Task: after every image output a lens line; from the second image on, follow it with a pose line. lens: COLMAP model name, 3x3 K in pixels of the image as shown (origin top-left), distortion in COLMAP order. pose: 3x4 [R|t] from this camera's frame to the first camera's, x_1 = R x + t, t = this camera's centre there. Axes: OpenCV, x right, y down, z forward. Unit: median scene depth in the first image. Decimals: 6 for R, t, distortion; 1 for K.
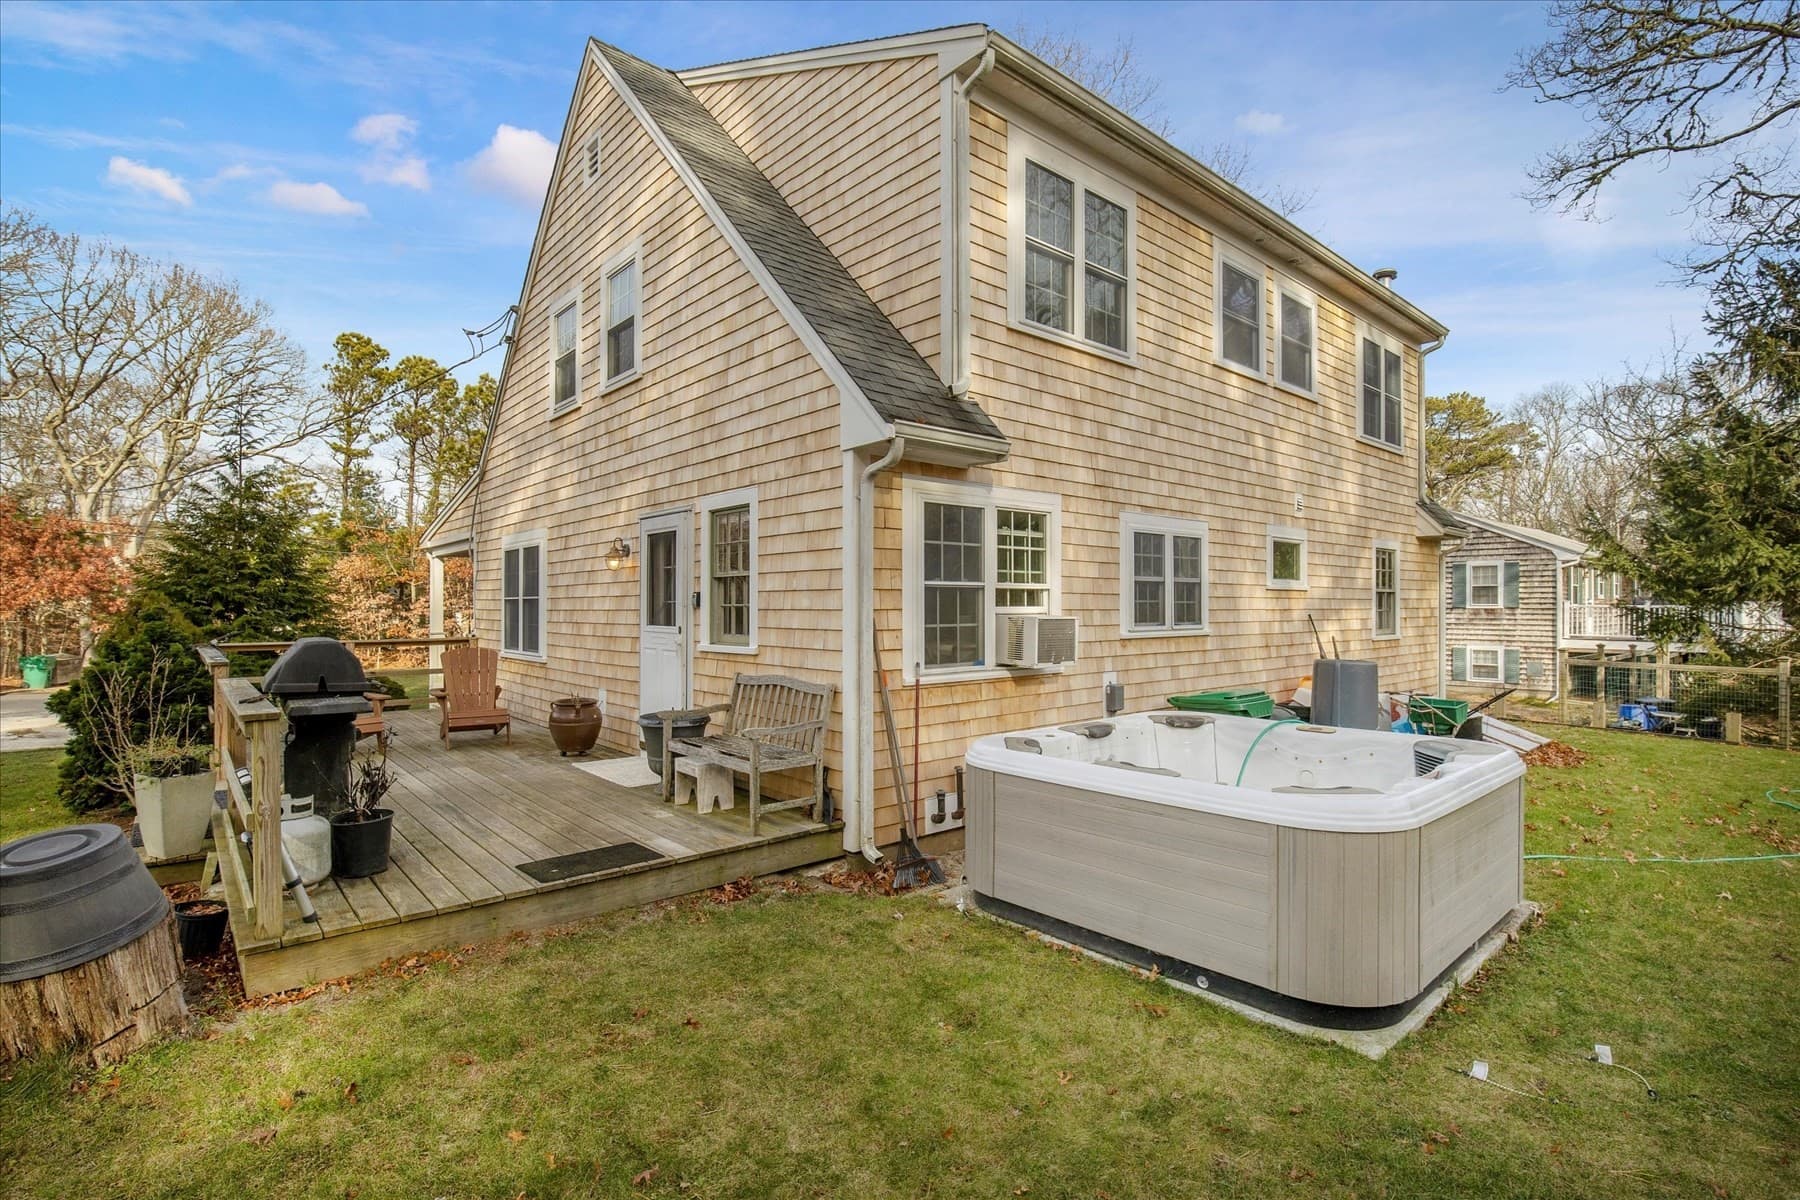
lens RADIAL K [[857.7, 0, 903.7], [0, 857.7, 604.9], [0, 0, 1]] dist [-0.023592, 0.000609]
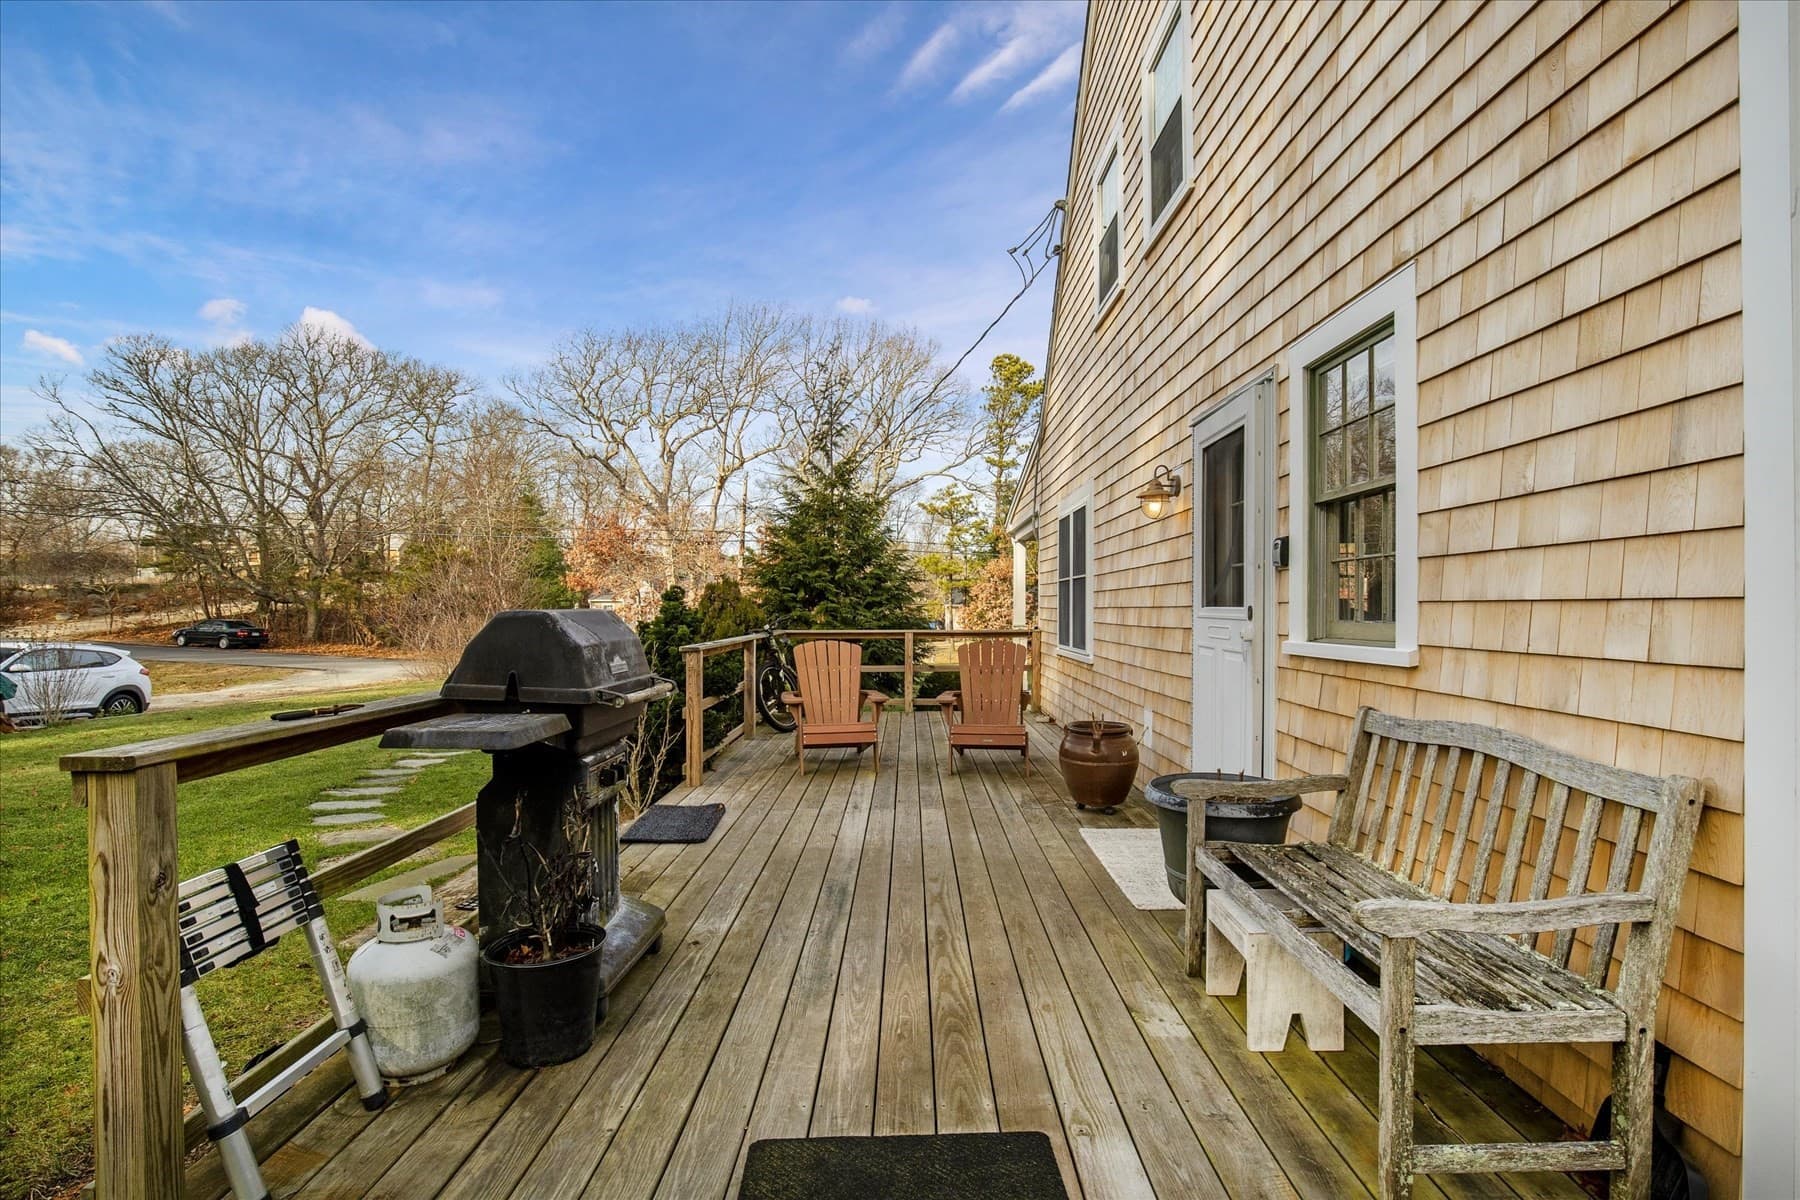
lens RADIAL K [[857.7, 0, 903.7], [0, 857.7, 604.9], [0, 0, 1]] dist [-0.023592, 0.000609]
pose [[0.750291, -0.002410, -0.661104, -0.075661], [0.001771, 0.999997, -0.001635, 0.024825], [0.661106, 0.000056, 0.750293, 0.470420]]
